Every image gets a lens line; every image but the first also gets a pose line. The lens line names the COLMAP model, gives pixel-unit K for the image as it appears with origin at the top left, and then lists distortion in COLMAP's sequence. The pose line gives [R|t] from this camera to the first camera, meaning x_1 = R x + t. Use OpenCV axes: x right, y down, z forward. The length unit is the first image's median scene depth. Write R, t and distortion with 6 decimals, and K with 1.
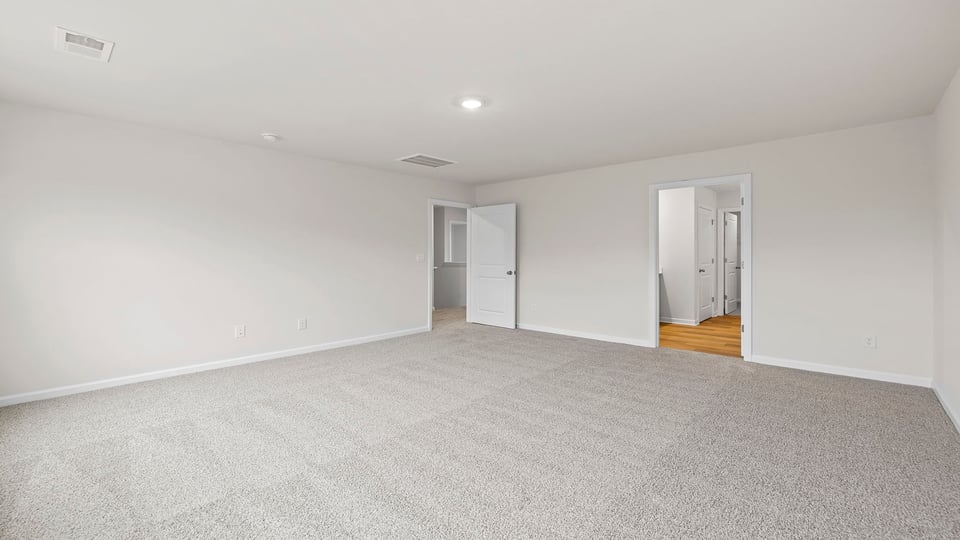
lens RADIAL K [[414.2, 0, 477.5], [0, 414.2, 268.6], [0, 0, 1]] dist [0.004279, 0.000176]
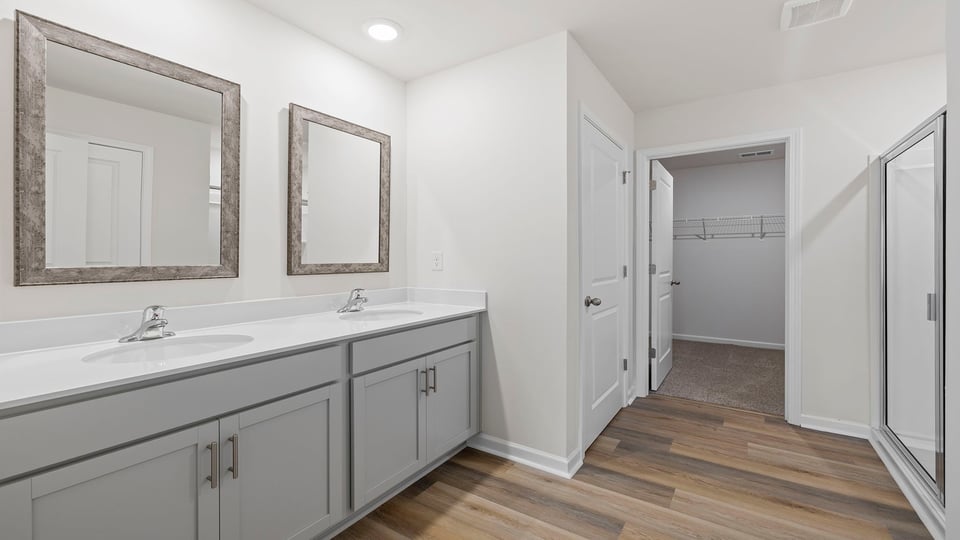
lens RADIAL K [[414.2, 0, 478.0], [0, 414.2, 264.0], [0, 0, 1]] dist [0.004279, 0.000176]
pose [[0.988761, 0.006114, 0.149382, 0.366696], [-0.004778, 0.999945, -0.009305, -0.021628], [-0.149430, 0.008487, 0.988736, 0.622820]]
